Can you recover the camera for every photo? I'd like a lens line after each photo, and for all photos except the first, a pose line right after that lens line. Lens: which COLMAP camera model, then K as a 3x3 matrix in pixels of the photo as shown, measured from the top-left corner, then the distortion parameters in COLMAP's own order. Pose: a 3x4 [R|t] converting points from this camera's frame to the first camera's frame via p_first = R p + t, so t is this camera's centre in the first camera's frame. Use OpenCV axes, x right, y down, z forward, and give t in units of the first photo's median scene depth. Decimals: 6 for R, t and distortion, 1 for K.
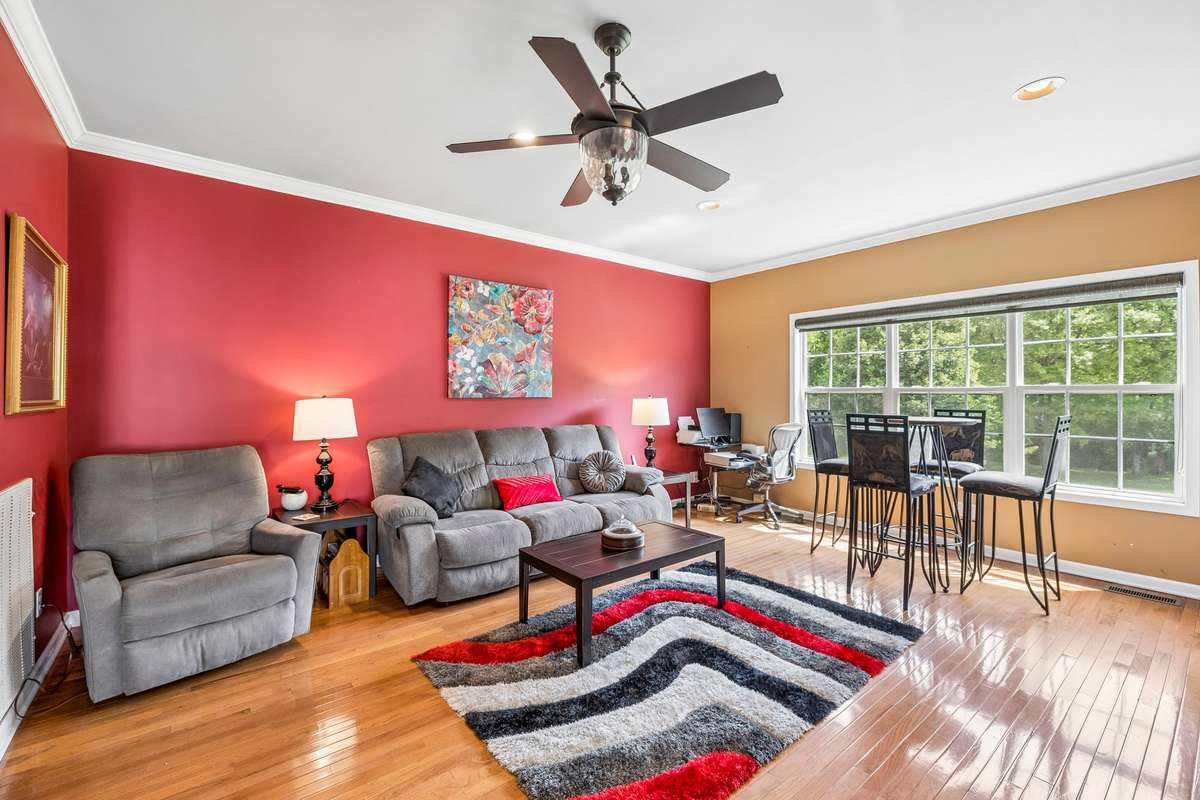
lens RADIAL K [[501.9, 0, 602.0], [0, 501.9, 390.4], [0, 0, 1]] dist [-0.000796, -0.000101]
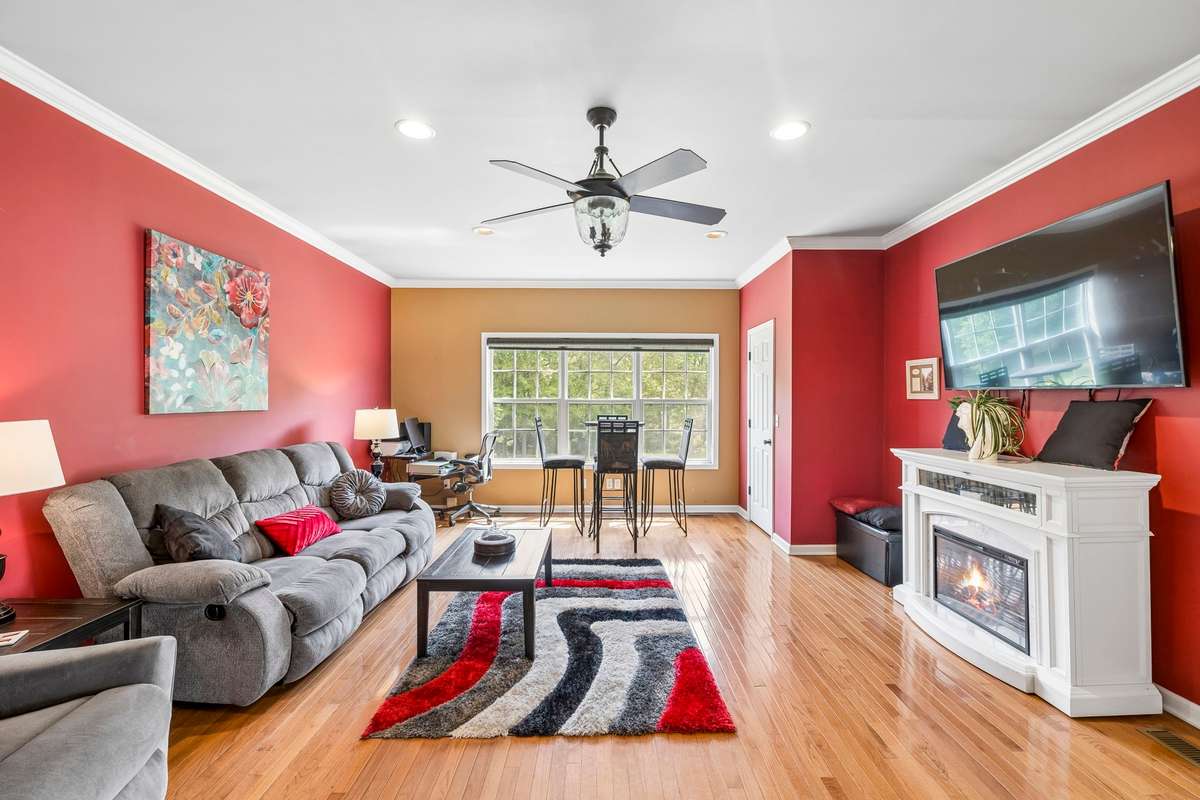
lens RADIAL K [[512.2, 0, 600.0], [0, 512.2, 400.0], [0, 0, 1]] dist [0.001183, 0.000291]
pose [[0.622587, 0.001714, 0.782549, -0.455893], [-0.009718, 0.999937, 0.005541, -0.012886], [-0.782490, -0.011054, 0.622564, 0.106353]]
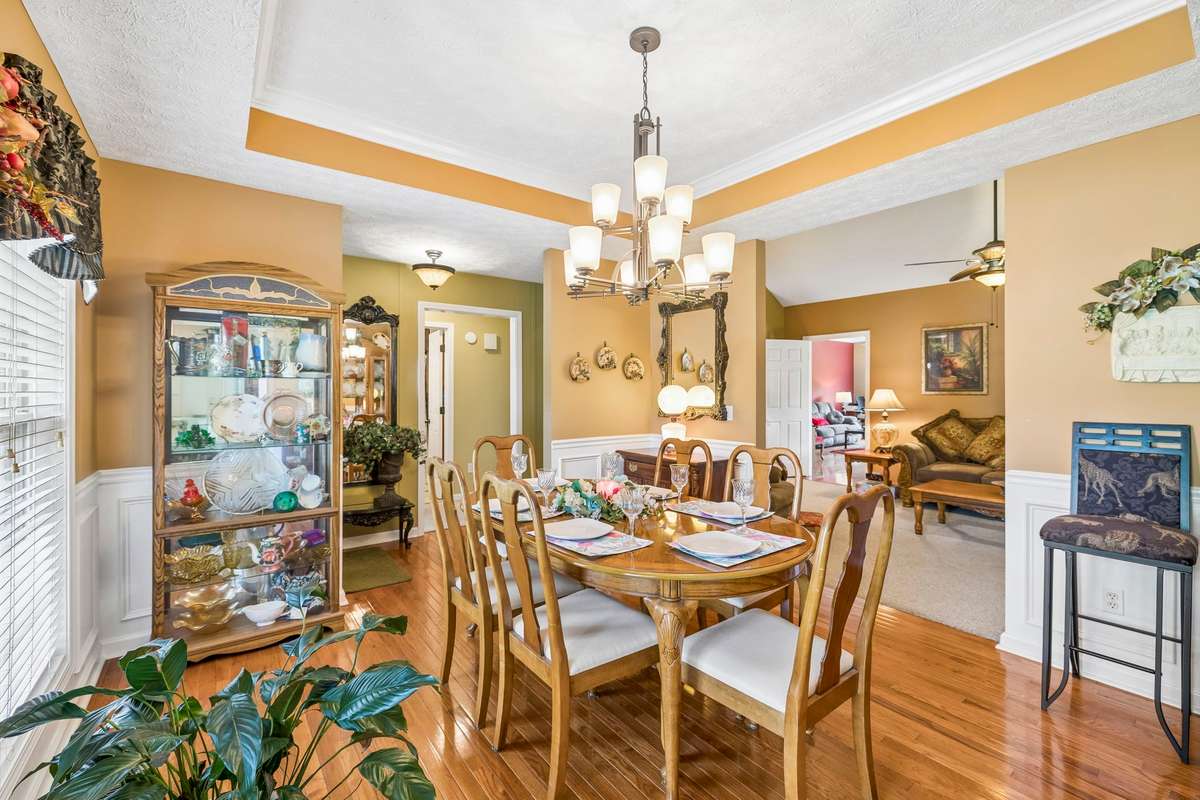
lens RADIAL K [[512.2, 0, 600.0], [0, 512.2, 400.0], [0, 0, 1]] dist [0.001183, 0.000291]
pose [[0.994182, 0.005235, -0.107589, -1.104696], [-0.003670, 0.999885, 0.014737, 0.017225], [0.107653, -0.014256, 0.994086, -2.267907]]
